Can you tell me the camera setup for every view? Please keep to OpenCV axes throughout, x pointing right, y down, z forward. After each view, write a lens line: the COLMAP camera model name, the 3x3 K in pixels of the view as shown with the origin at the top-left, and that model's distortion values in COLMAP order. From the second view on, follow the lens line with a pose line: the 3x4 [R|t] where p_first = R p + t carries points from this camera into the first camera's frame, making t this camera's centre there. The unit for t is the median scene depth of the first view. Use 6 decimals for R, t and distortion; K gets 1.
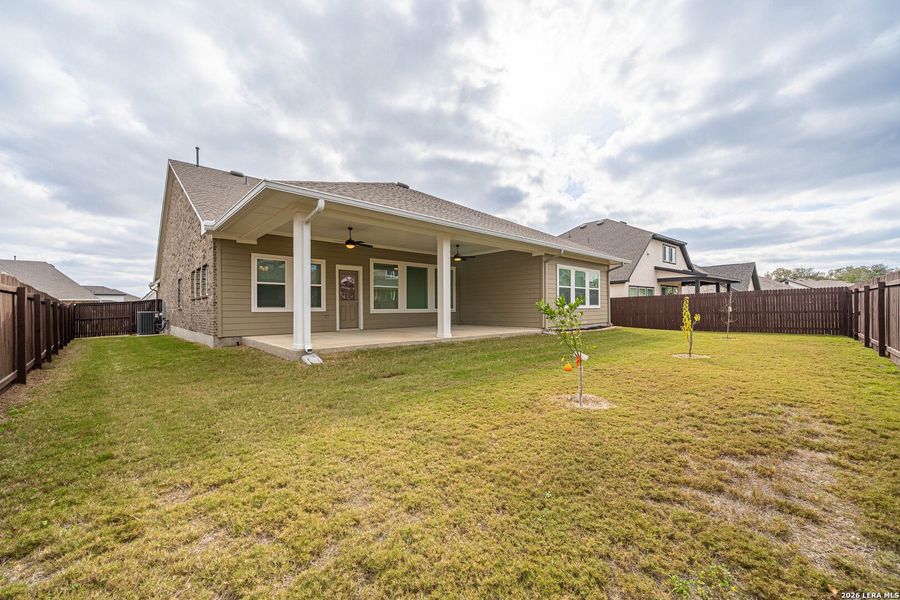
lens RADIAL K [[336.6, 0, 451.3], [0, 336.6, 307.4], [0, 0, 1]] dist [0.001353, 0.000181]
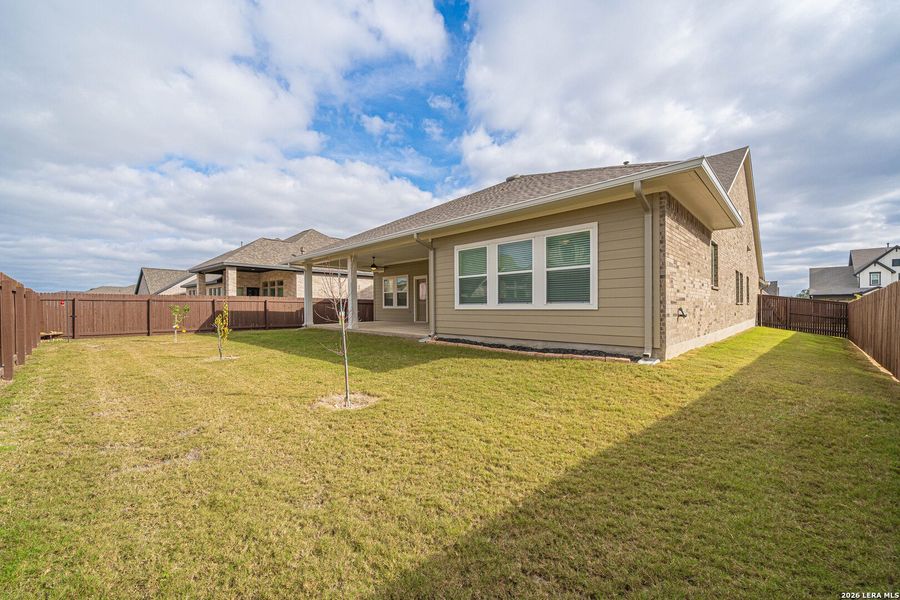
lens RADIAL K [[336.6, 0, 451.3], [0, 336.6, 307.4], [0, 0, 1]] dist [0.001353, 0.000181]
pose [[0.091980, 0.013691, -0.995667, 1.067252], [0.010732, 0.999834, 0.014740, -0.010660], [0.995703, -0.012041, 0.091818, 0.961459]]
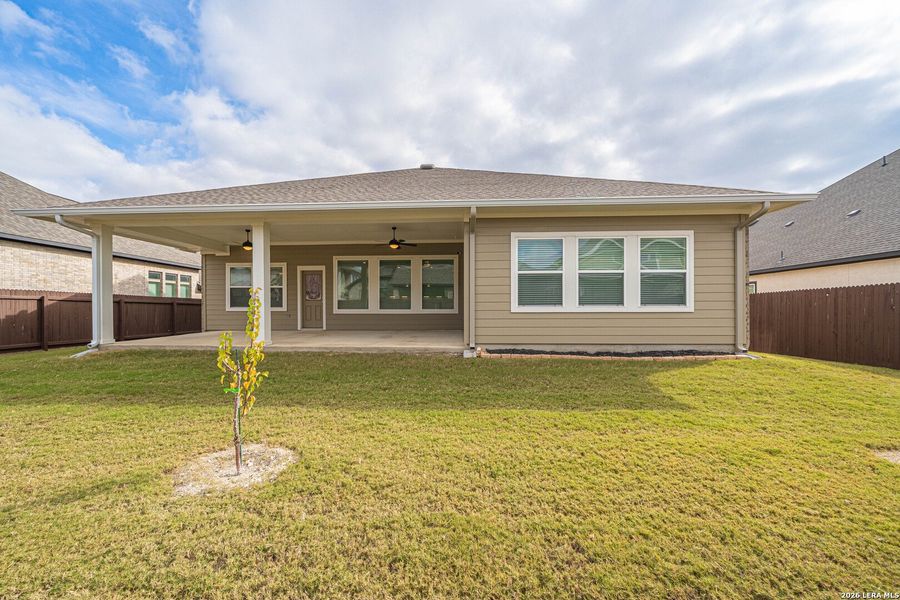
lens RADIAL K [[336.6, 0, 451.3], [0, 336.6, 307.4], [0, 0, 1]] dist [0.001353, 0.000181]
pose [[0.718095, 0.006214, -0.695917, 0.670154], [-0.002001, 0.999974, 0.006865, -0.007654], [0.695942, -0.003537, 0.718090, 0.549368]]
